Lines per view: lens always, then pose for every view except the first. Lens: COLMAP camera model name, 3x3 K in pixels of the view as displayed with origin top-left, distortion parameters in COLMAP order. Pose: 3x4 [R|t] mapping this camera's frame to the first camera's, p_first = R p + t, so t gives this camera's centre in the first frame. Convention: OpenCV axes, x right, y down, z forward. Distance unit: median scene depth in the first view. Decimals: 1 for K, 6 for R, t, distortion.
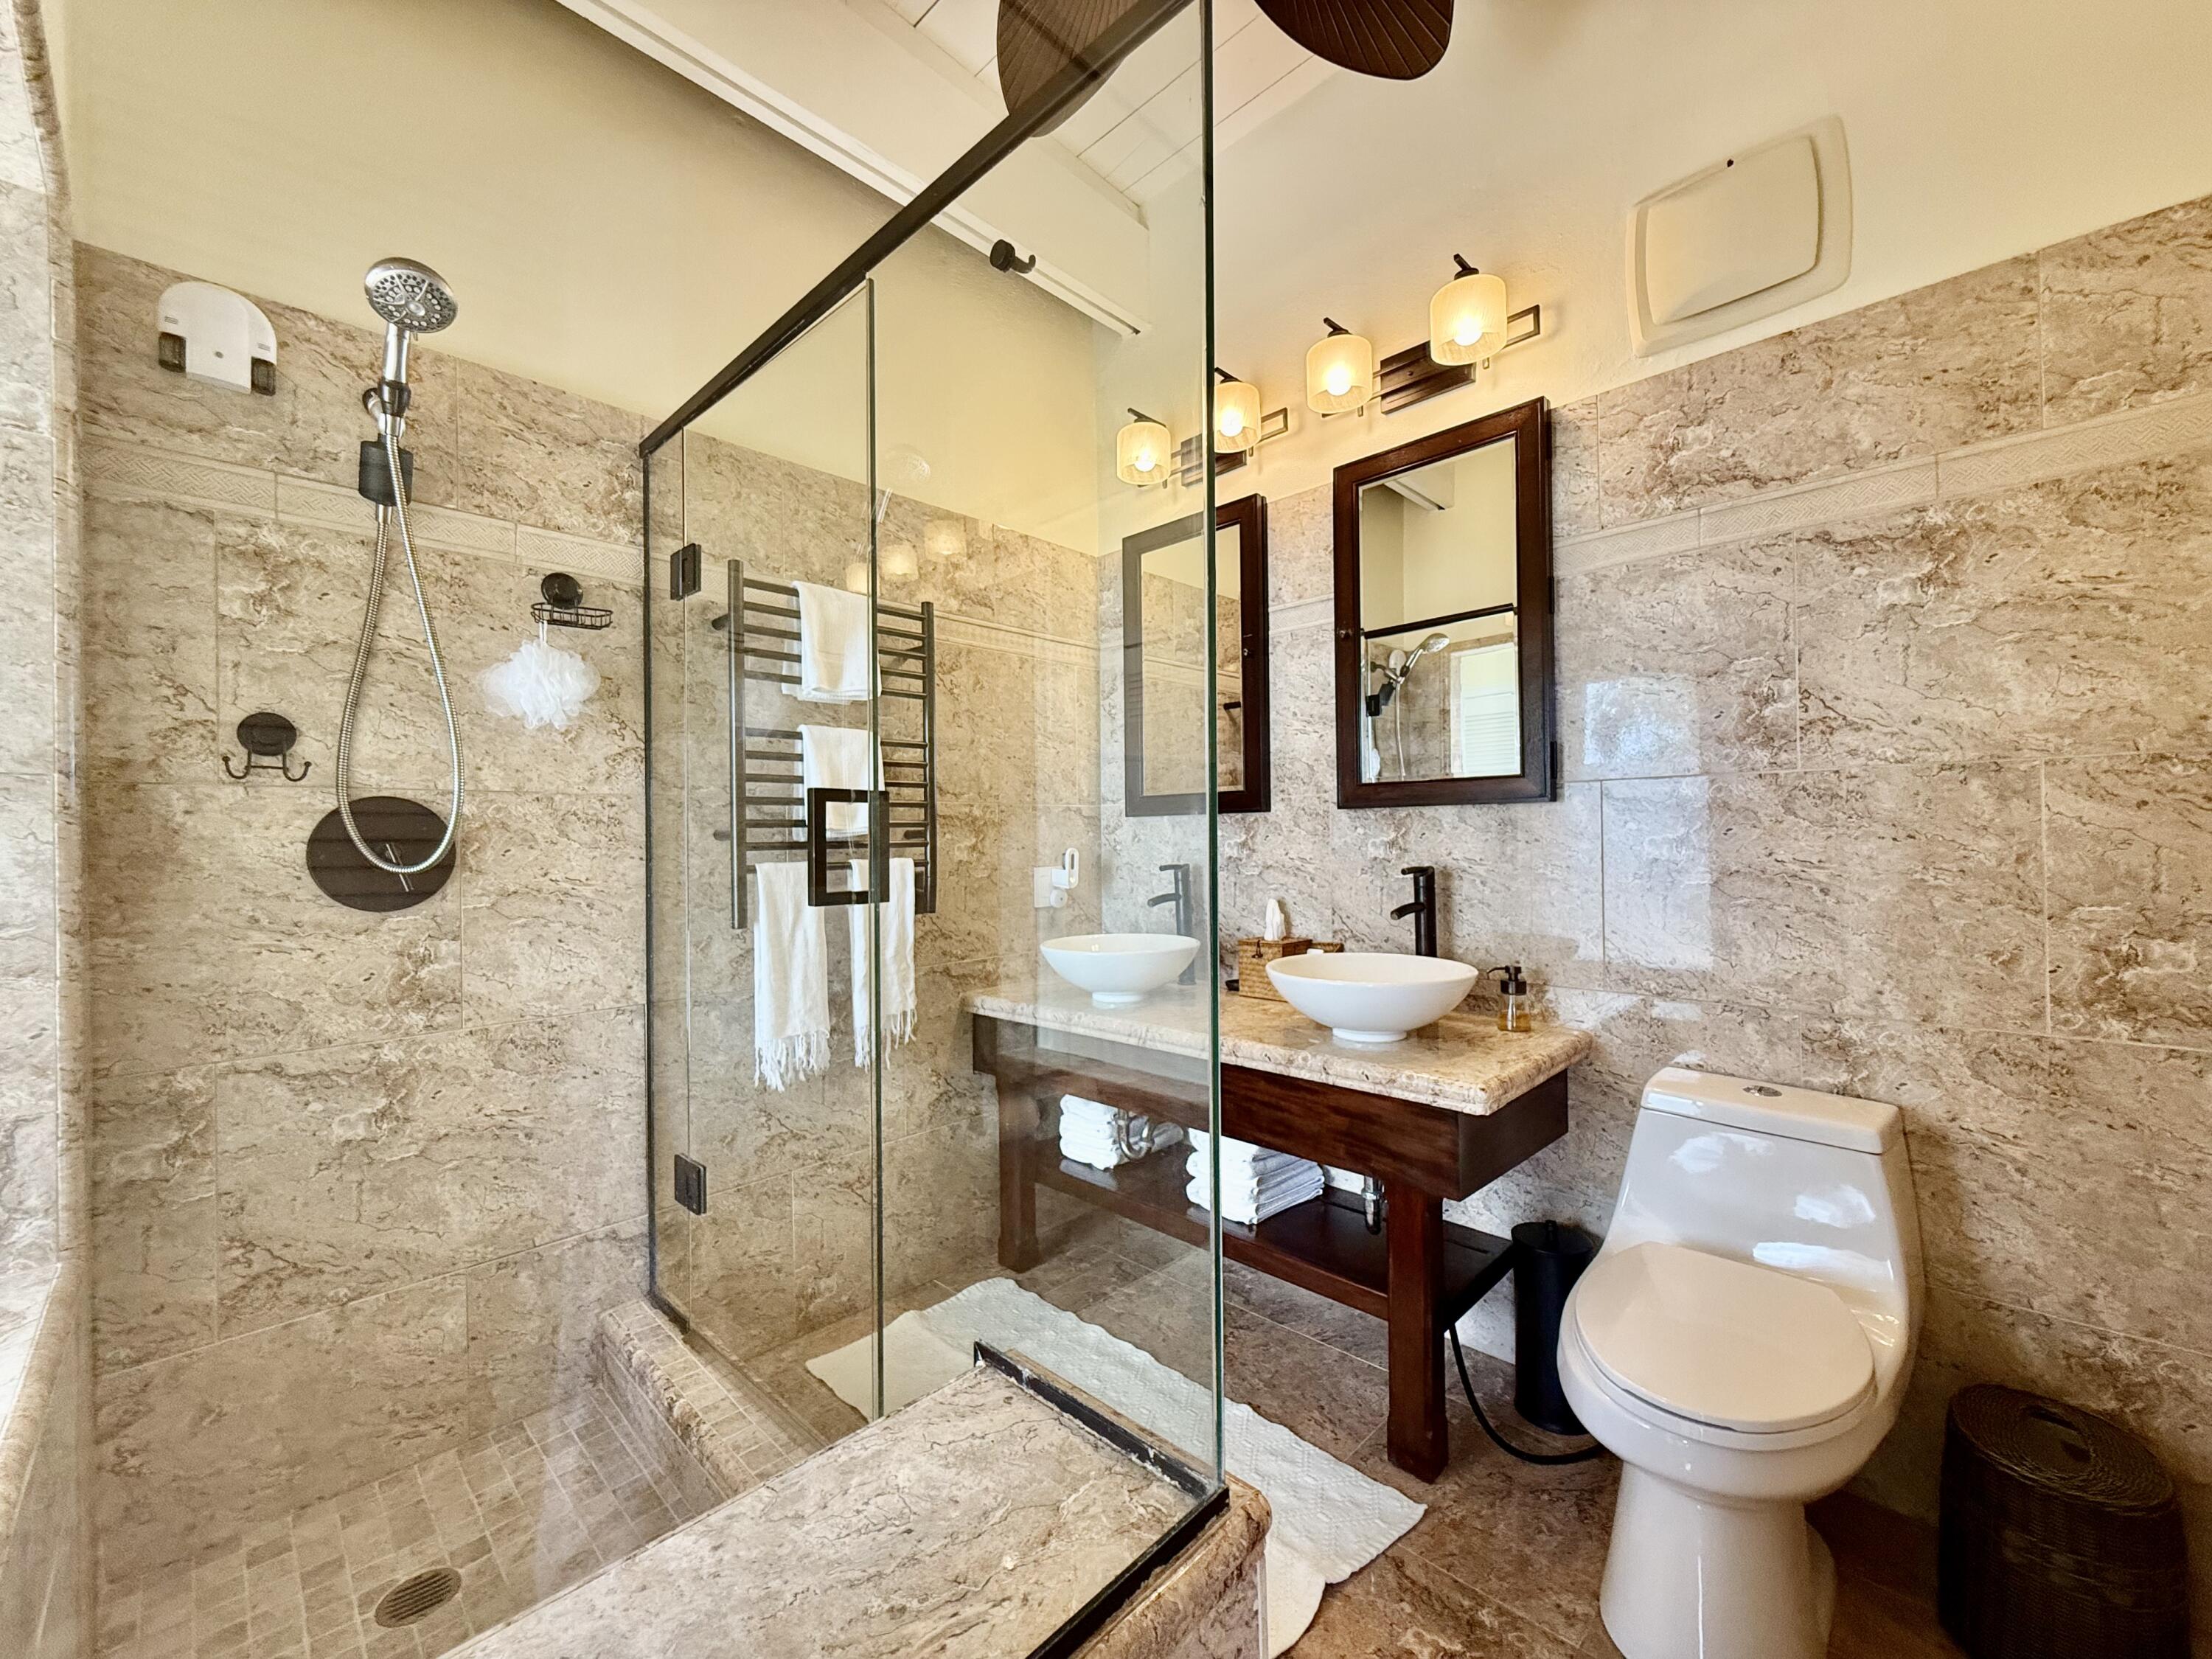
lens RADIAL K [[893.4, 0, 1059.9], [0, 893.4, 832.5], [0, 0, 1]] dist [0.017943, 0.000720]
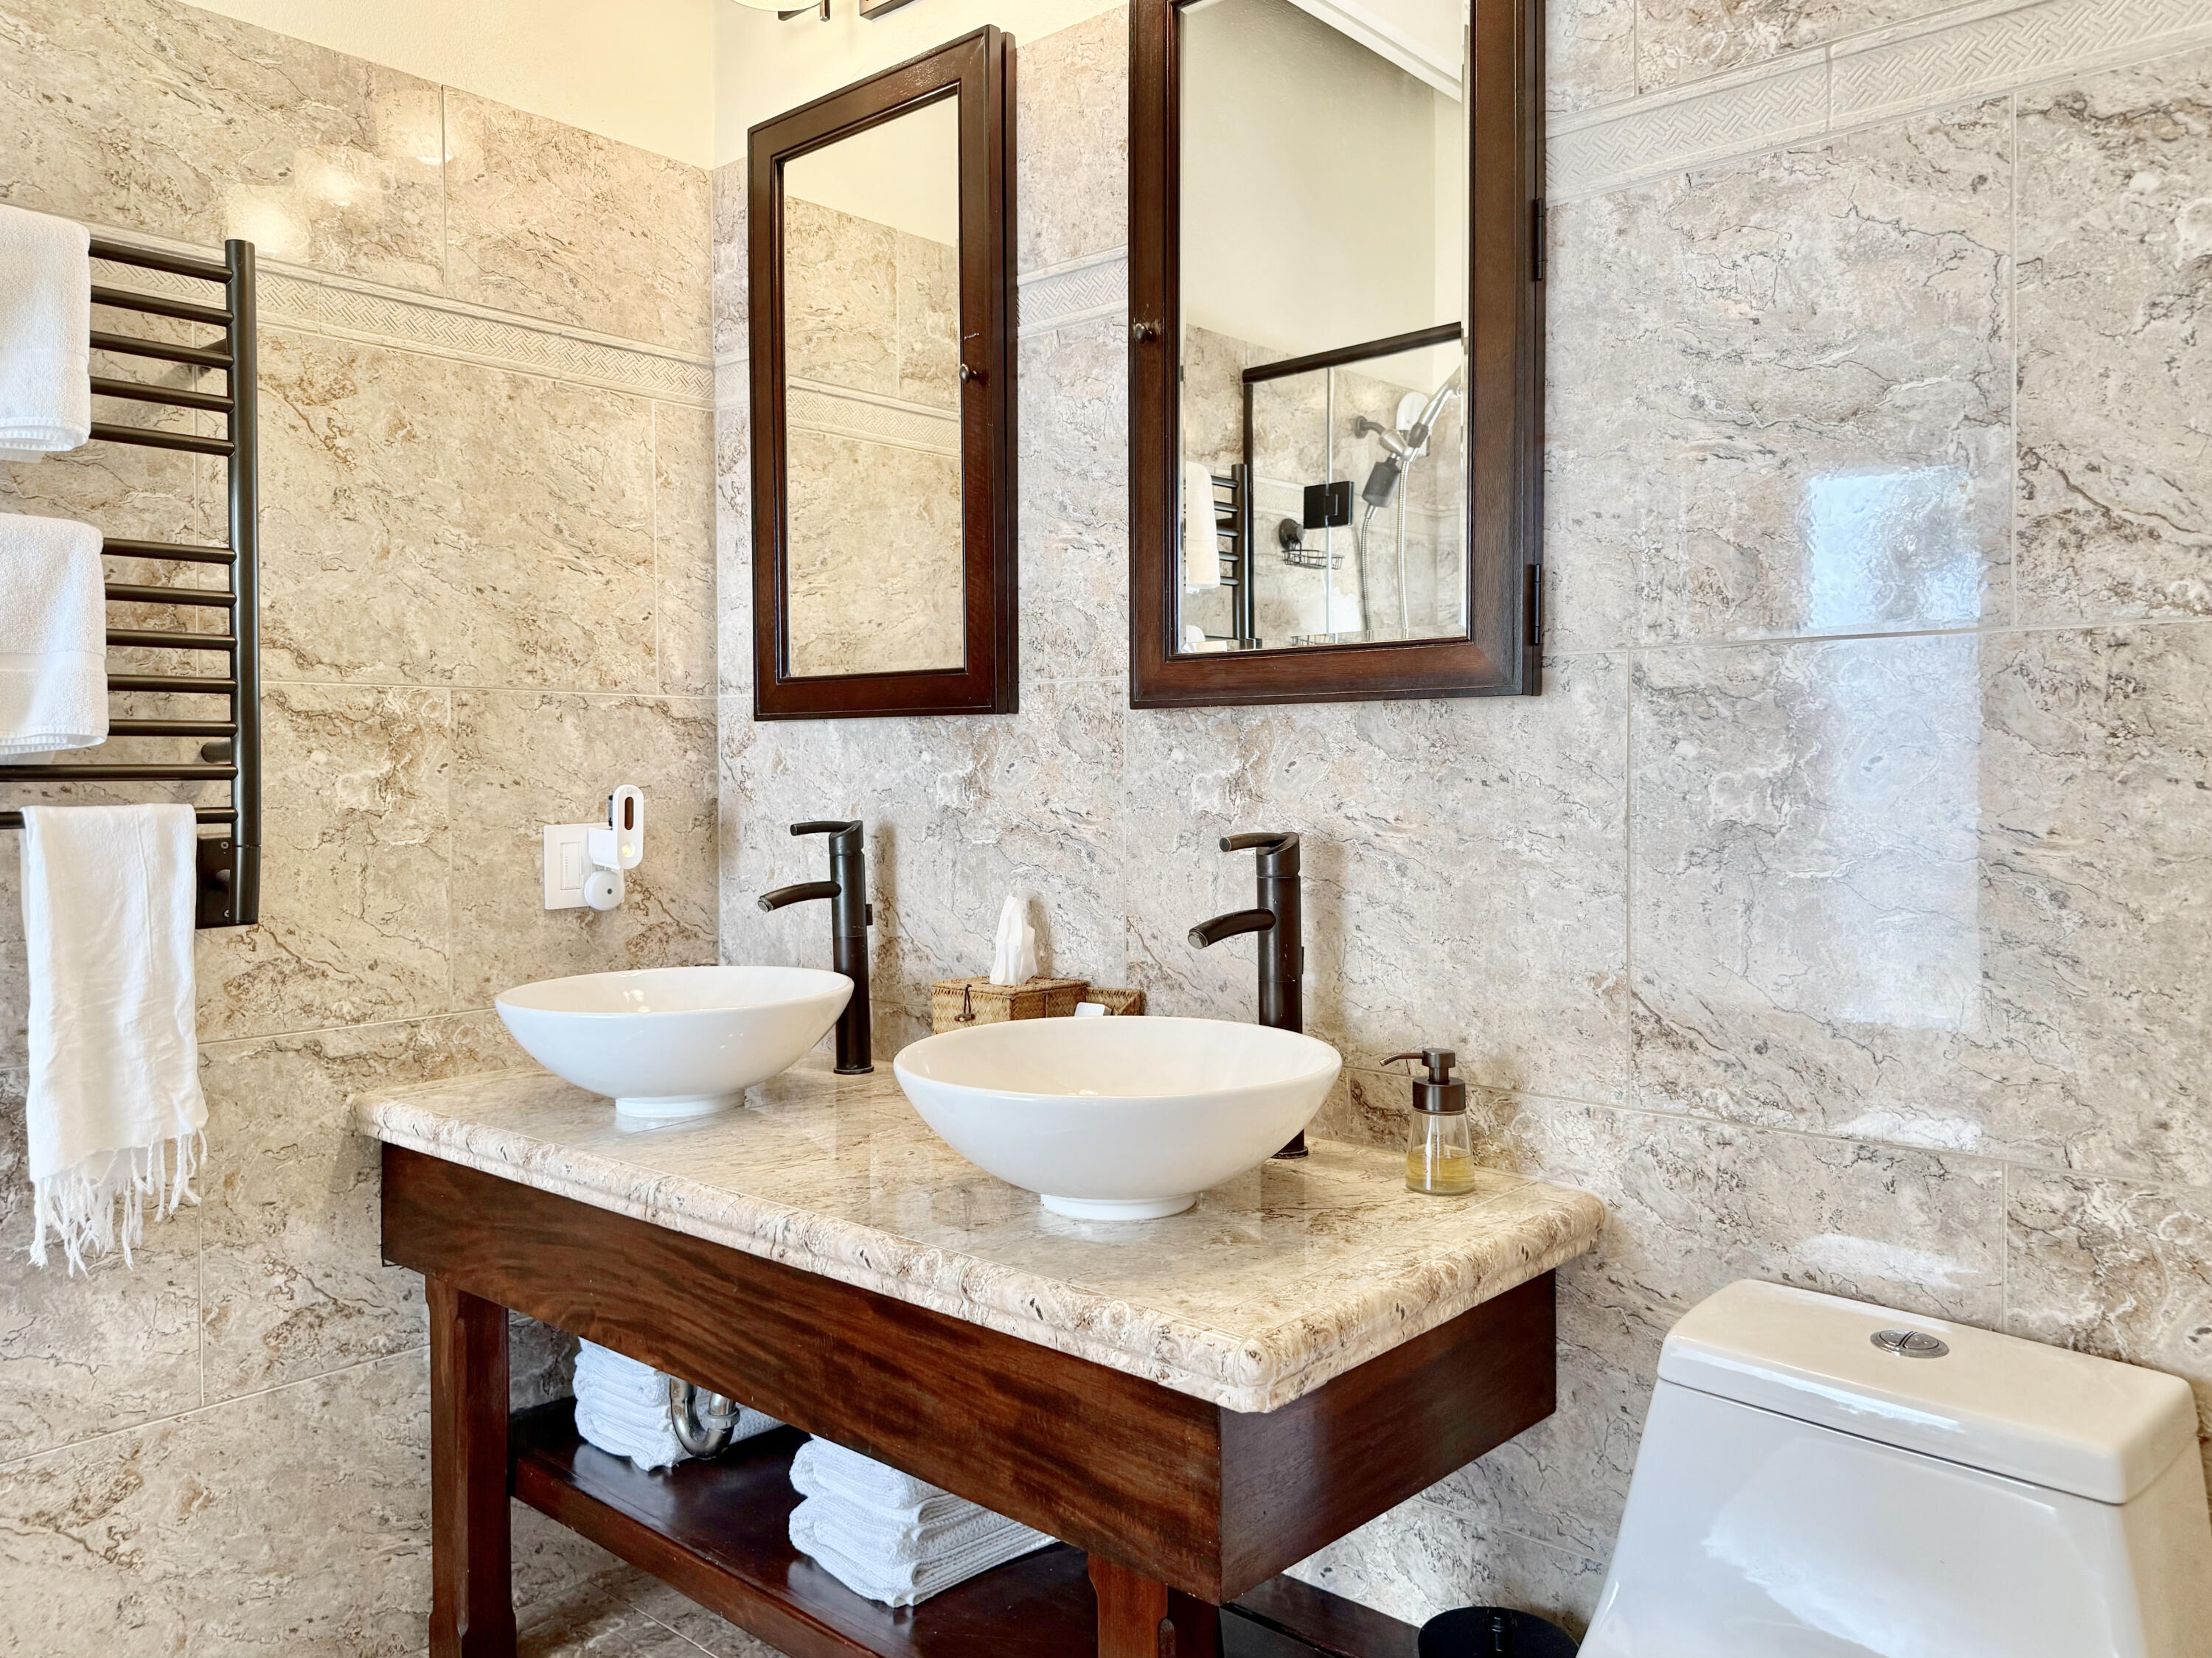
lens RADIAL K [[1605.7, 0, 1061.7], [0, 1605.7, 779.2], [0, 0, 1]] dist [0.037054, -0.029529]
pose [[0.999489, 0.009726, 0.030450, 0.266354], [-0.010223, 0.999816, 0.016210, -0.002039], [-0.030287, -0.016513, 0.999405, 0.173560]]
